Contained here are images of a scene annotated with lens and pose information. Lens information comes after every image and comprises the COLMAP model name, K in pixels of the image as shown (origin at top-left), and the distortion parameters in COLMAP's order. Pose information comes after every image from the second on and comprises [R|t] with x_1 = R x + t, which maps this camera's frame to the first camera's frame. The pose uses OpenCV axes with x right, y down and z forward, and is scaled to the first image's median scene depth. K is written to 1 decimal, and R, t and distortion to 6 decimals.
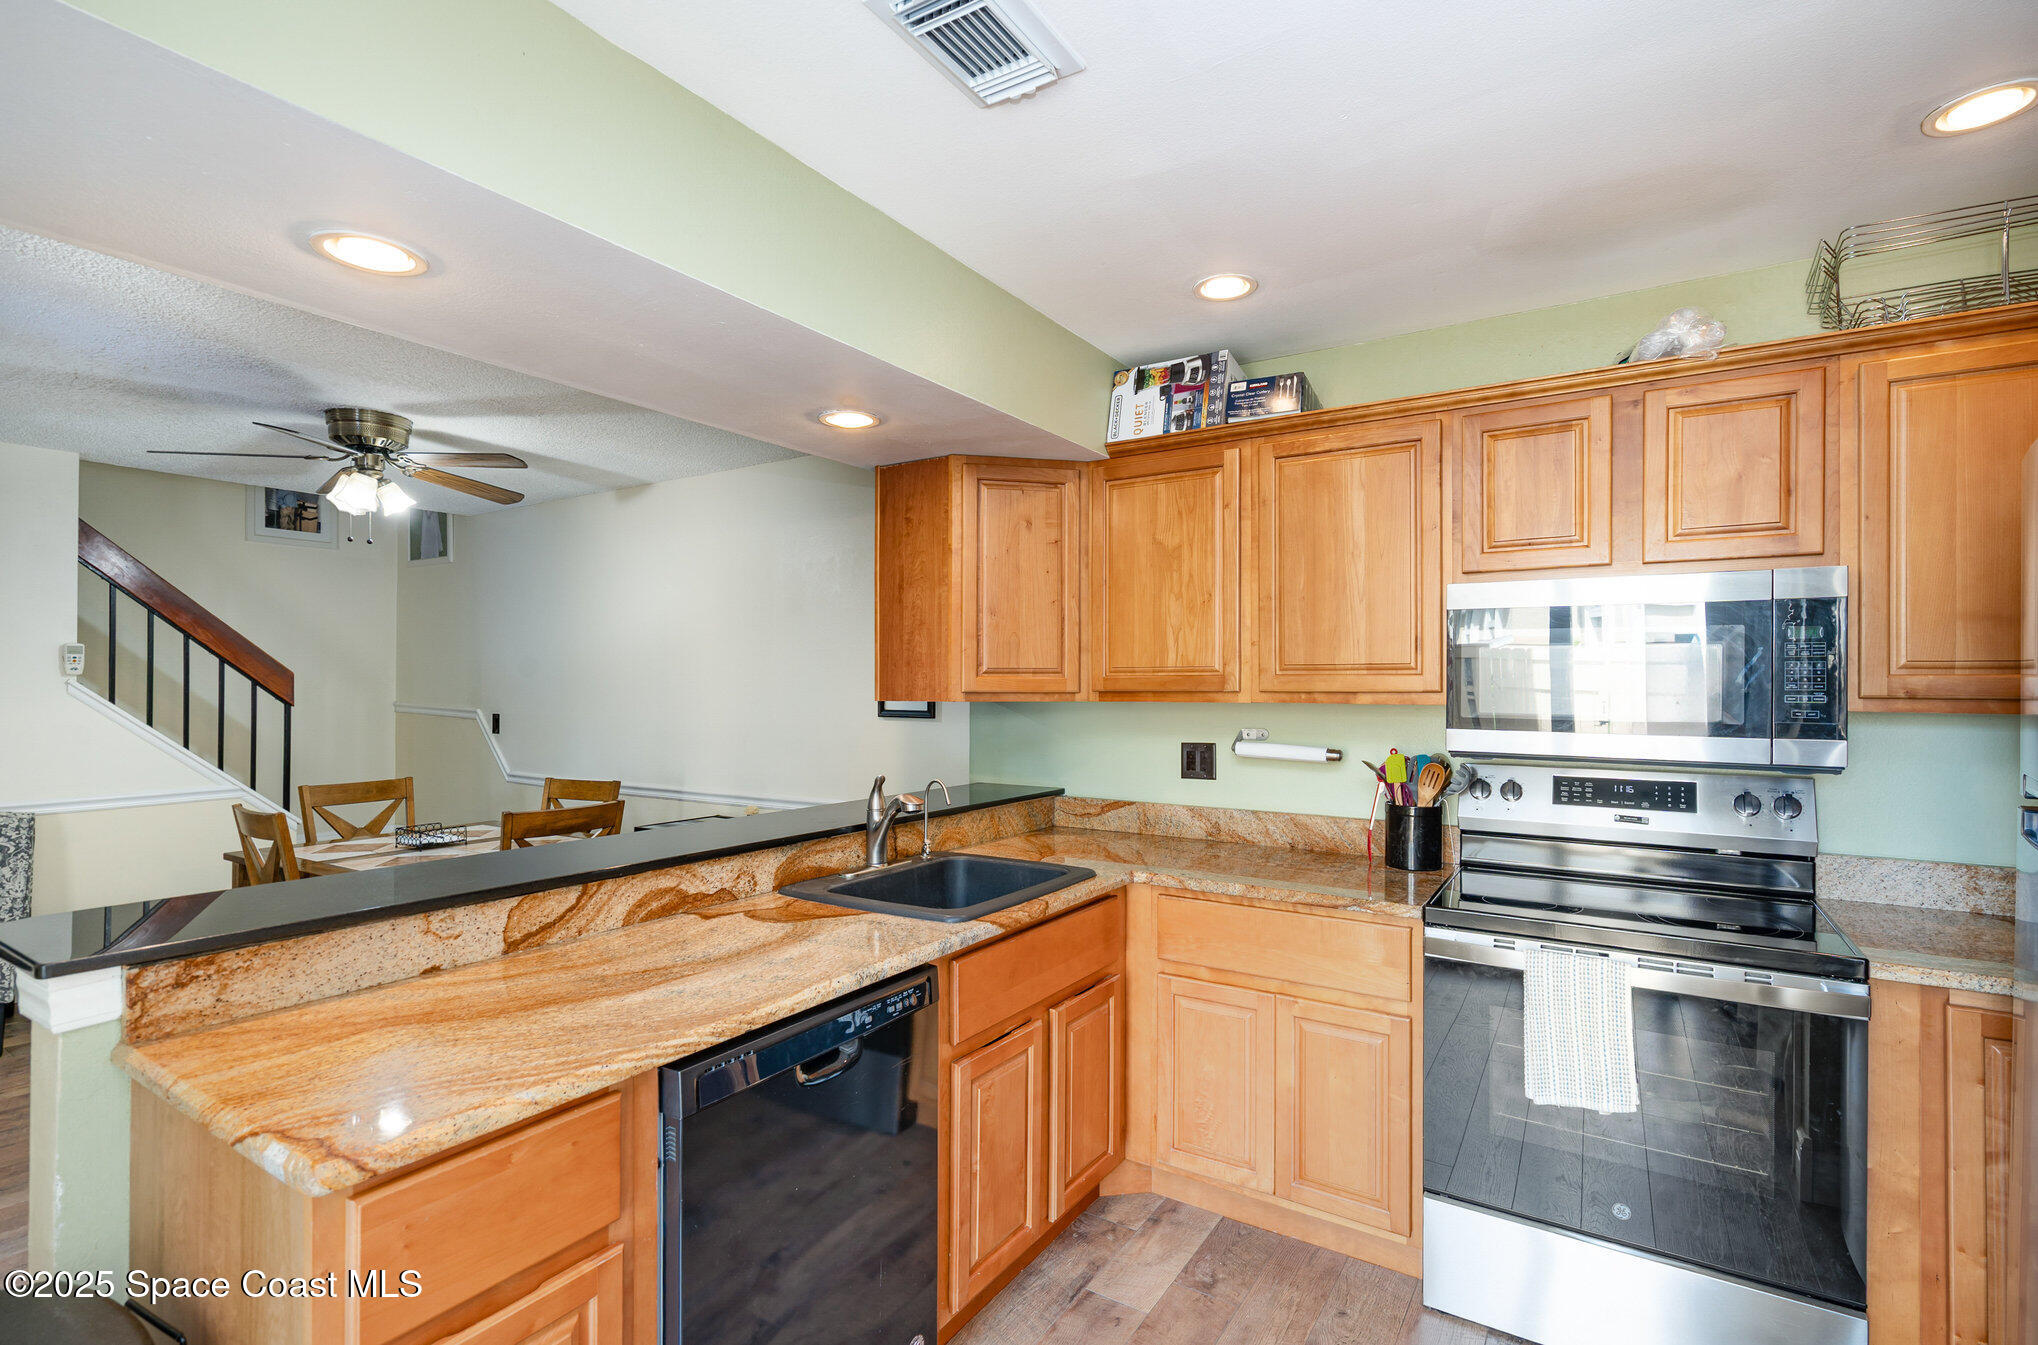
lens RADIAL K [[937.8, 0, 1038.4], [0, 937.8, 682.3], [0, 0, 1]] dist [-0.003686, -0.001668]
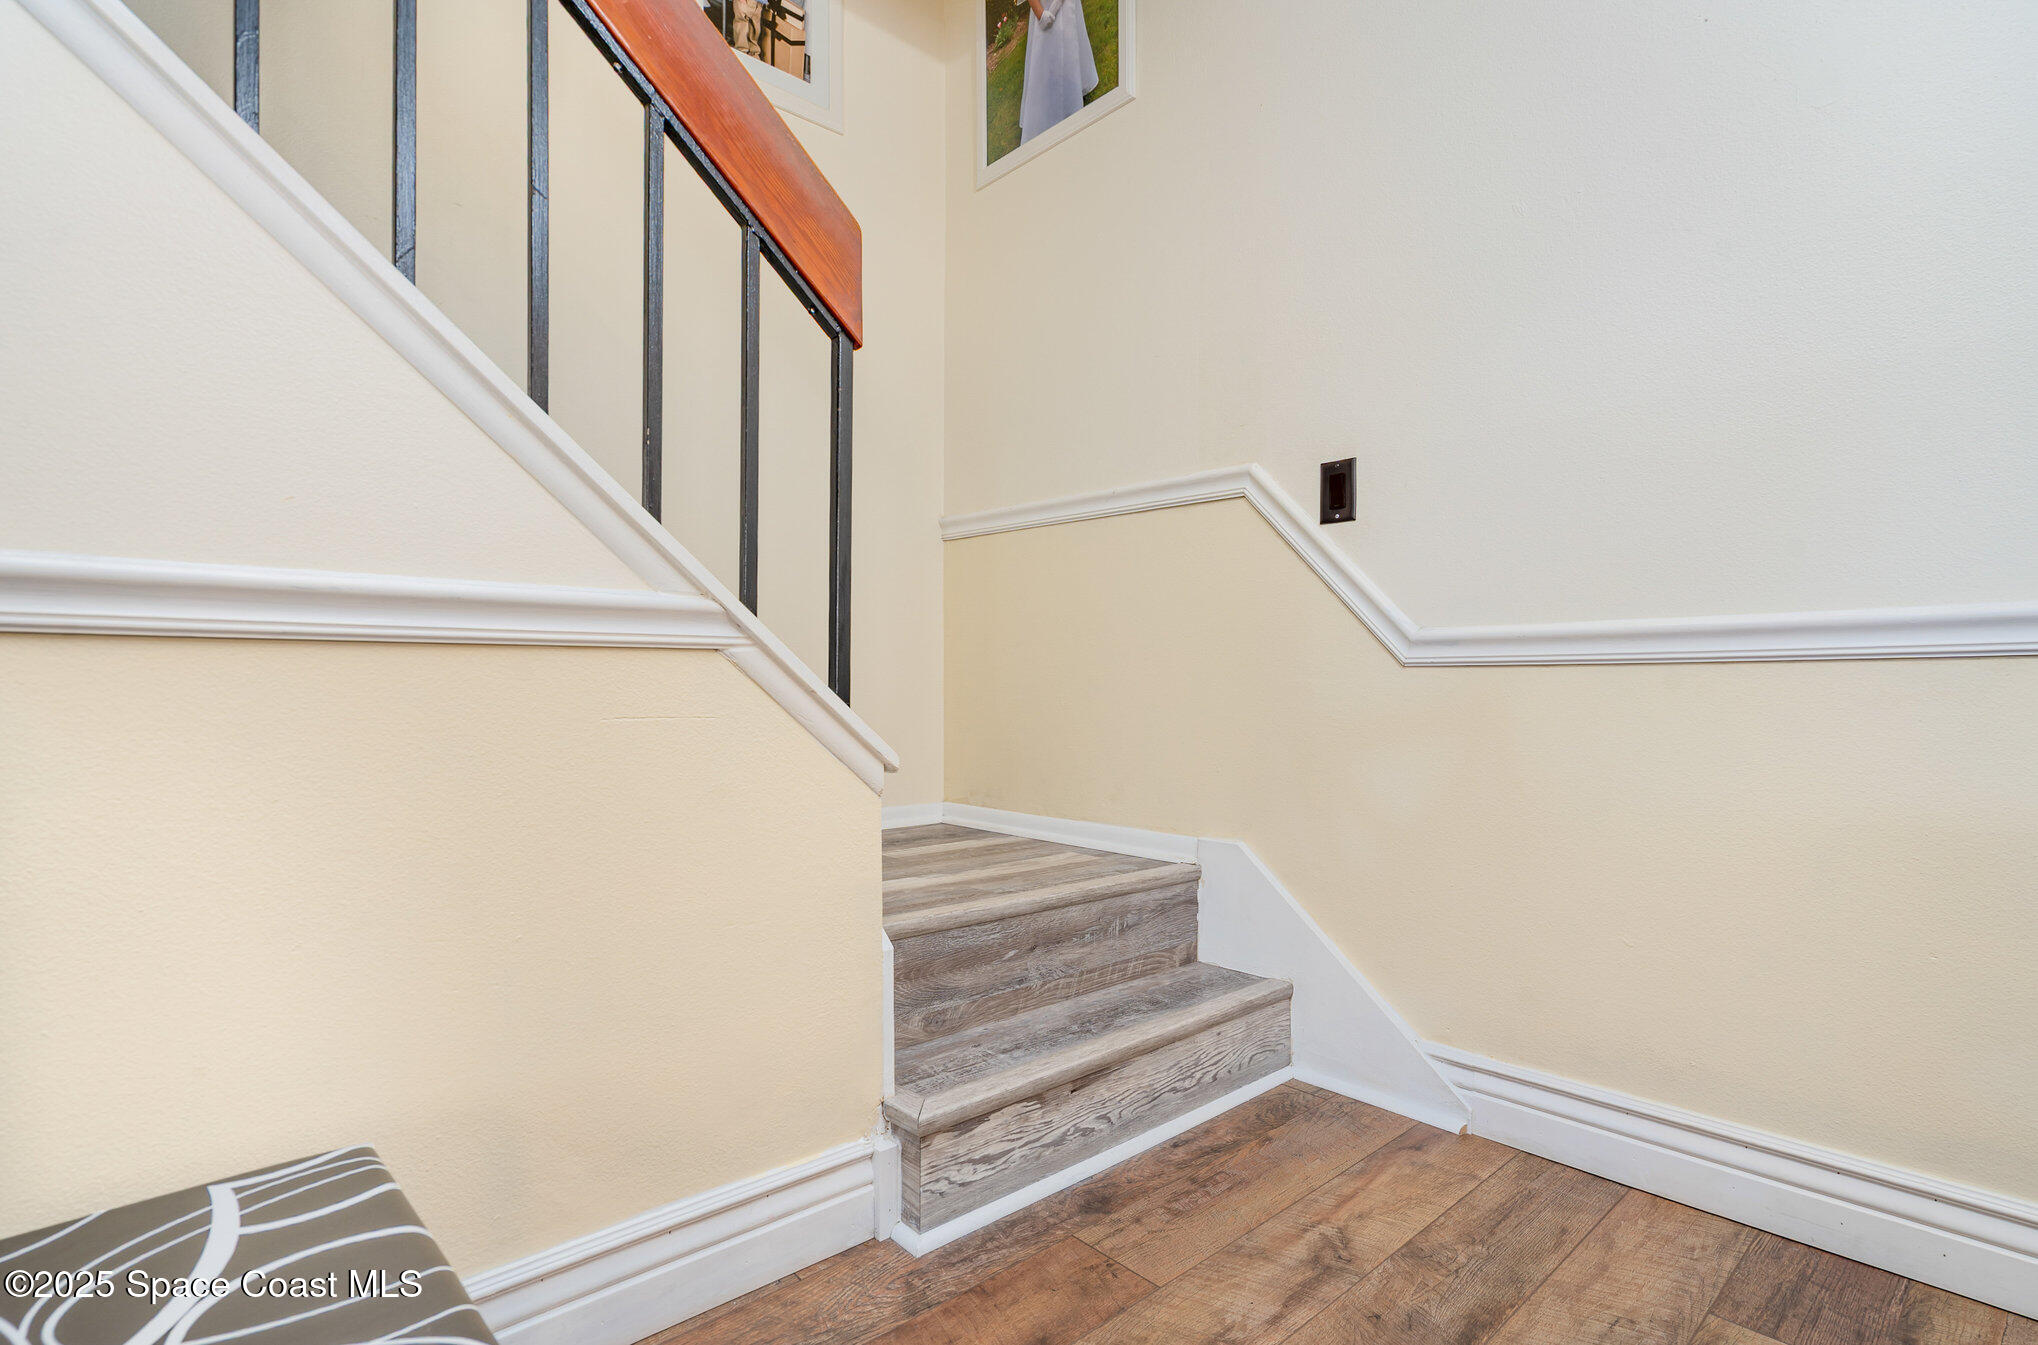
lens RADIAL K [[937.8, 0, 997.8], [0, 937.8, 700.6], [0, 0, 1]] dist [-0.003686, -0.001668]
pose [[0.961532, 0.004824, -0.274651, -0.798210], [-0.004509, 0.999988, 0.001778, 0.153296], [0.274656, -0.000471, 0.961542, 0.872223]]
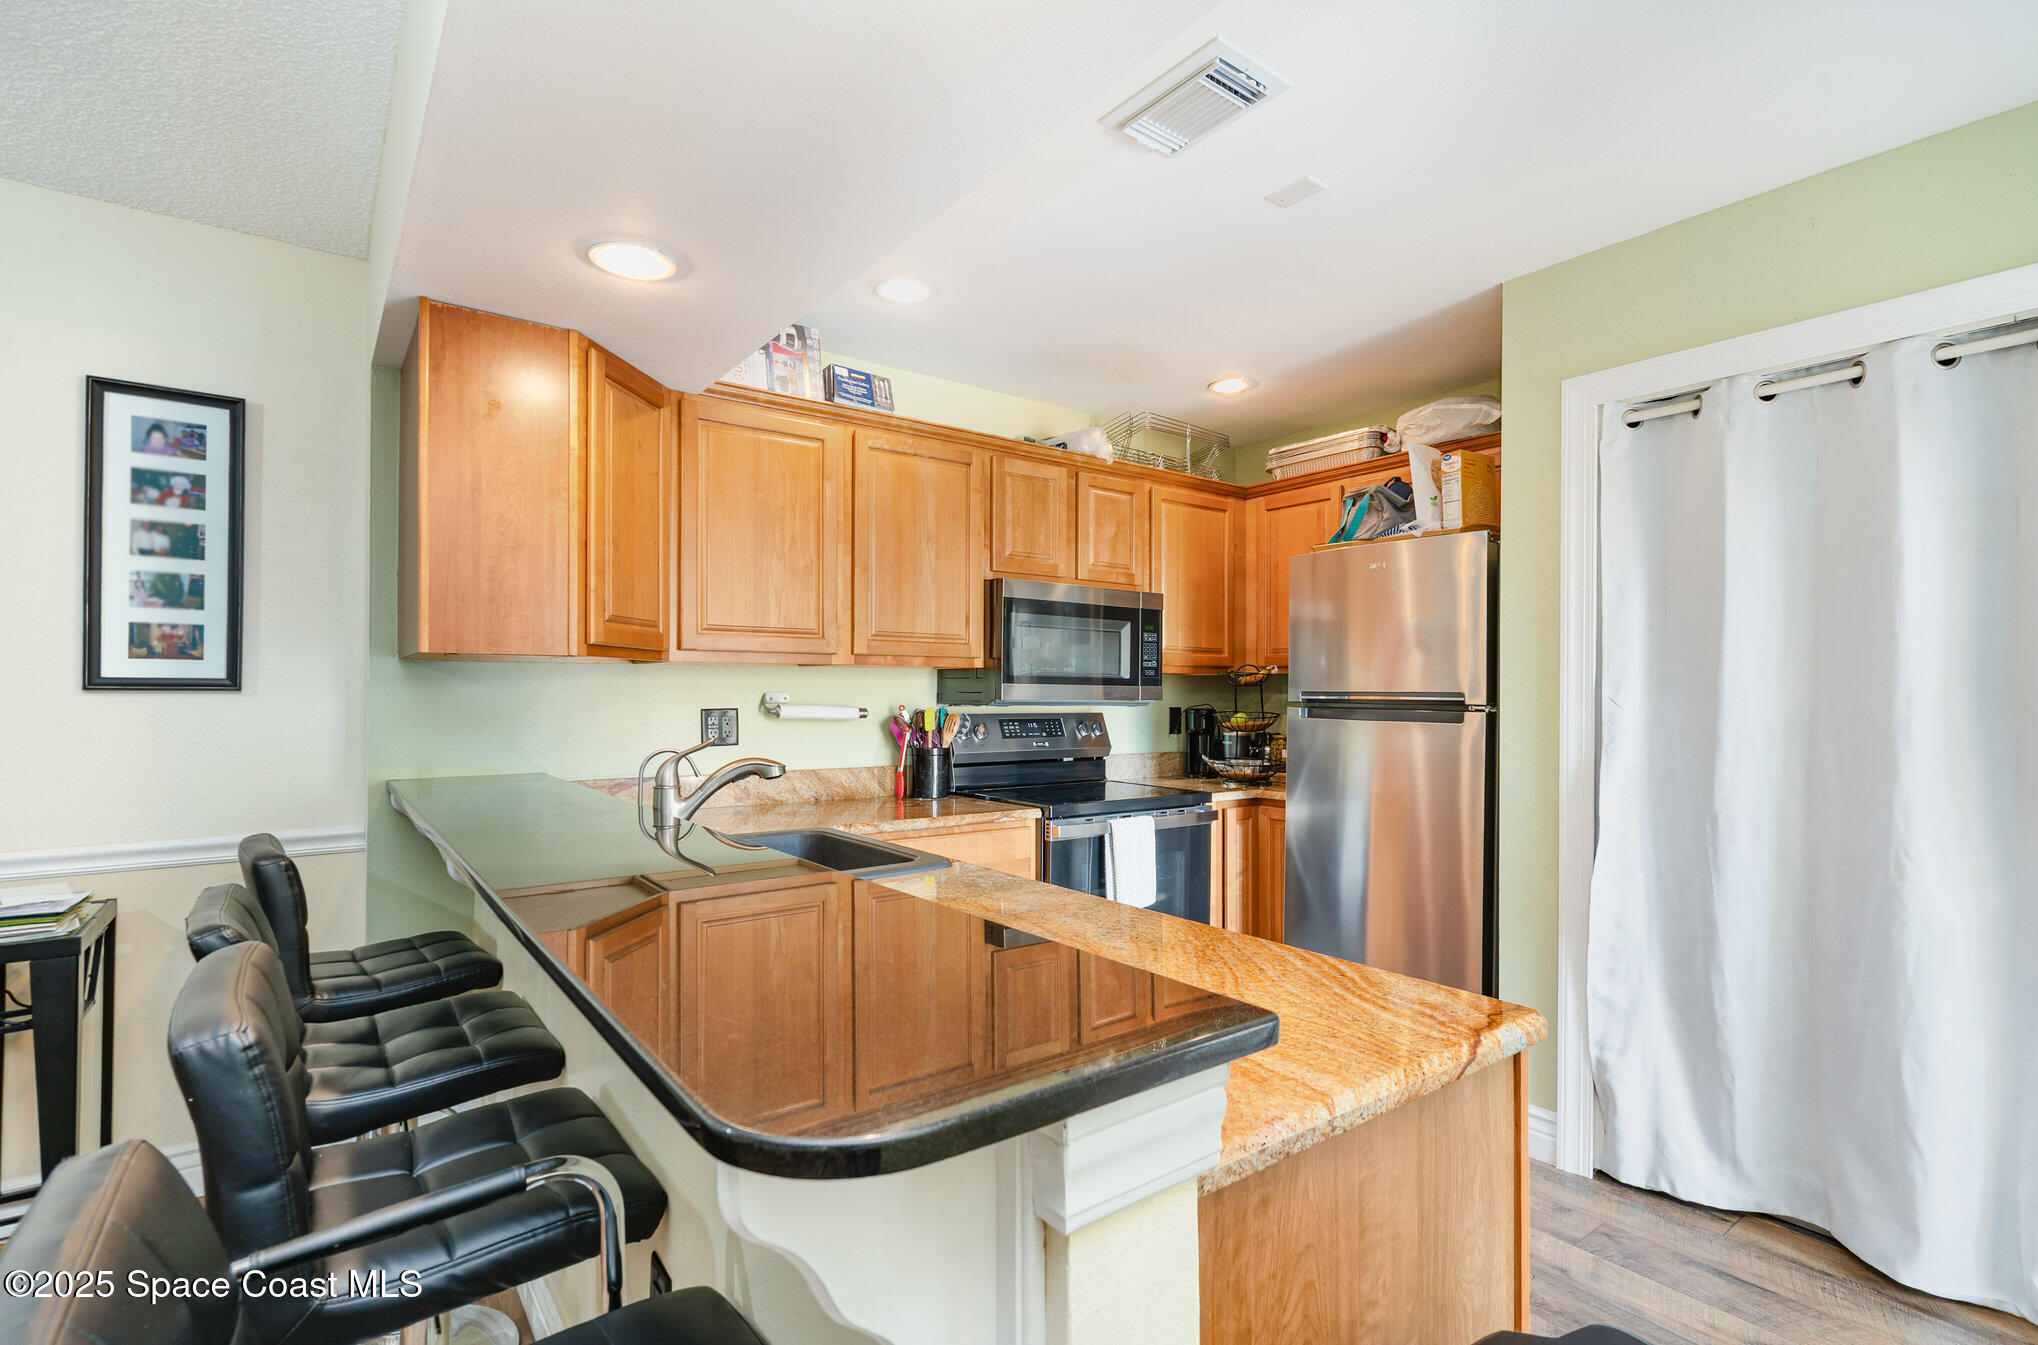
lens RADIAL K [[937.8, 0, 1021.4], [0, 937.8, 683.8], [0, 0, 1]] dist [-0.003686, -0.001668]
pose [[0.353632, 0.009019, 0.935341, -0.458599], [-0.003566, 0.999959, -0.008294, 0.033574], [-0.935378, -0.000402, 0.353650, 0.270418]]
